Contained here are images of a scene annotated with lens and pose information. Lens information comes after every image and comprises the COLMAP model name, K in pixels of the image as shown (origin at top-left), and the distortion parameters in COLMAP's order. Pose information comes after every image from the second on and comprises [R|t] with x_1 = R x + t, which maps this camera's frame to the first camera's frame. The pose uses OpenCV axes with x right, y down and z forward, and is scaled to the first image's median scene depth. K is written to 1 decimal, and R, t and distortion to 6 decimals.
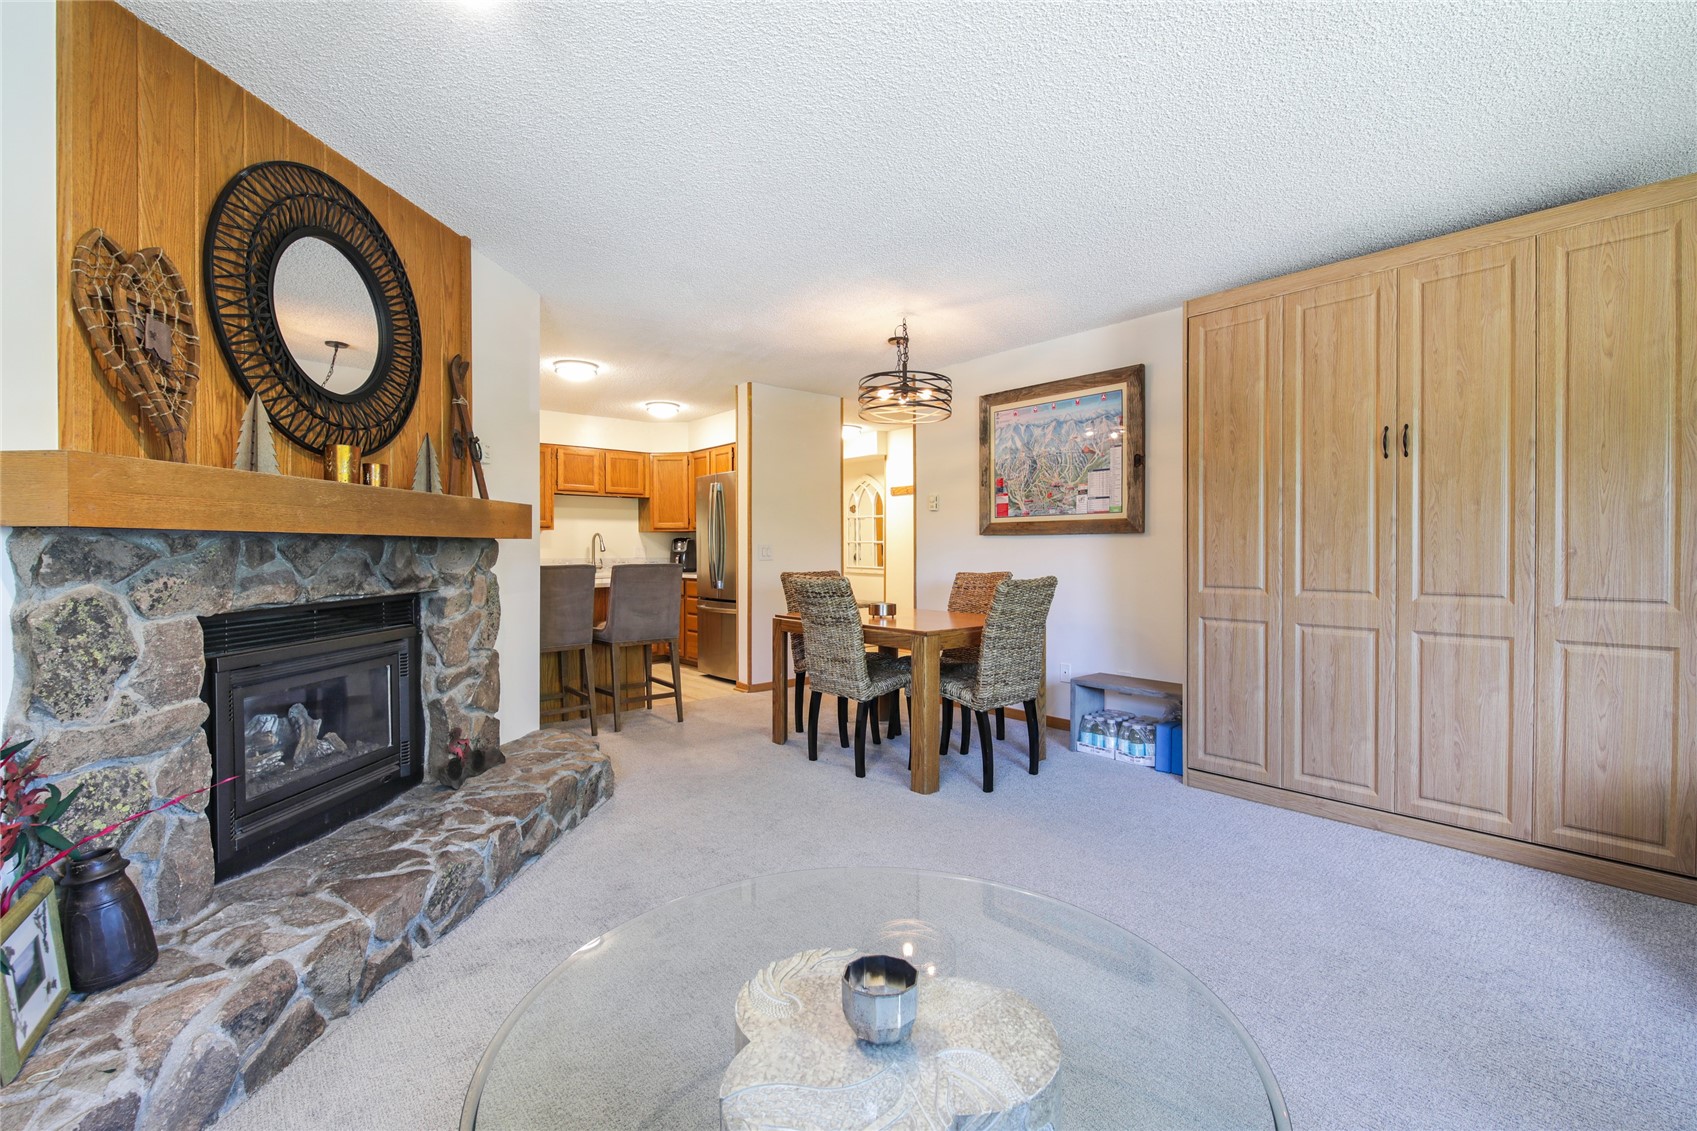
lens RADIAL K [[736.9, 0, 856.4], [0, 736.9, 559.6], [0, 0, 1]] dist [-0.003966, -0.008748]
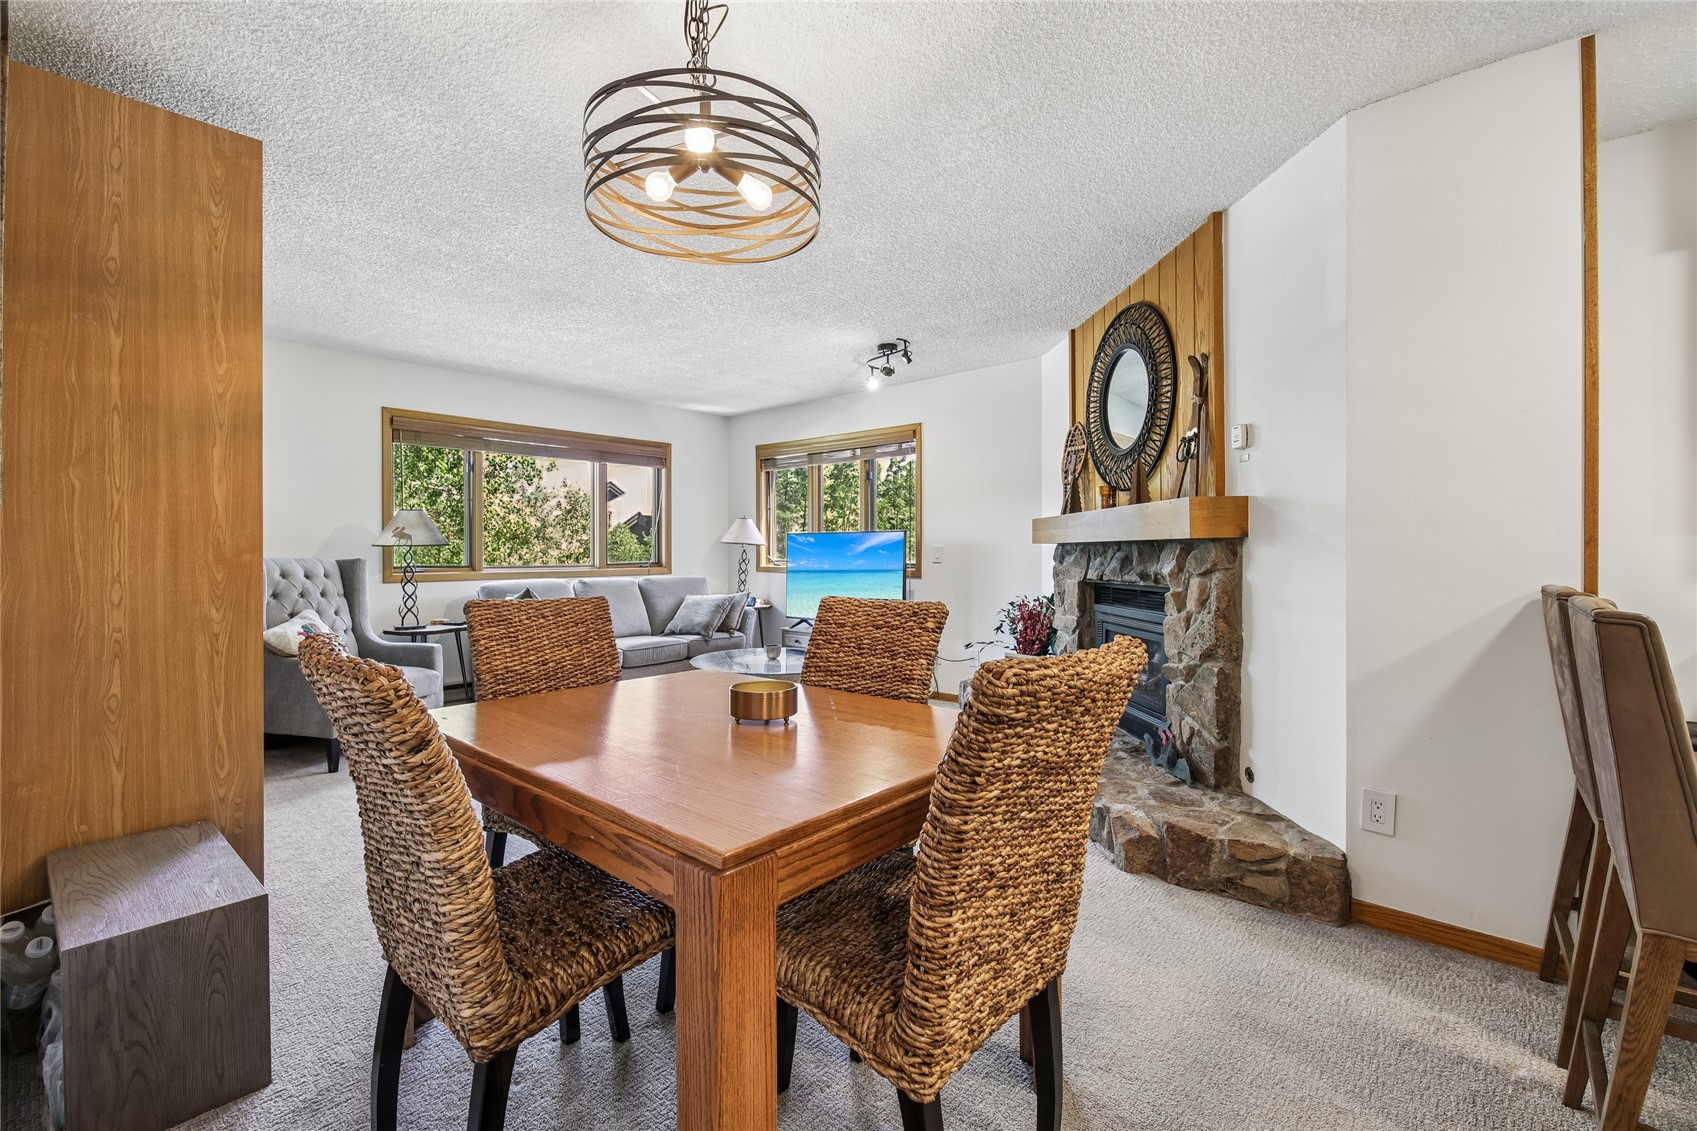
lens RADIAL K [[736.9, 0, 846.0], [0, 736.9, 556.5], [0, 0, 1]] dist [-0.003966, -0.008748]
pose [[-0.993343, 0.010317, -0.114728, 0.052439], [0.008568, 0.999840, 0.015726, -0.026076], [0.114872, 0.014638, -0.993272, 2.113394]]
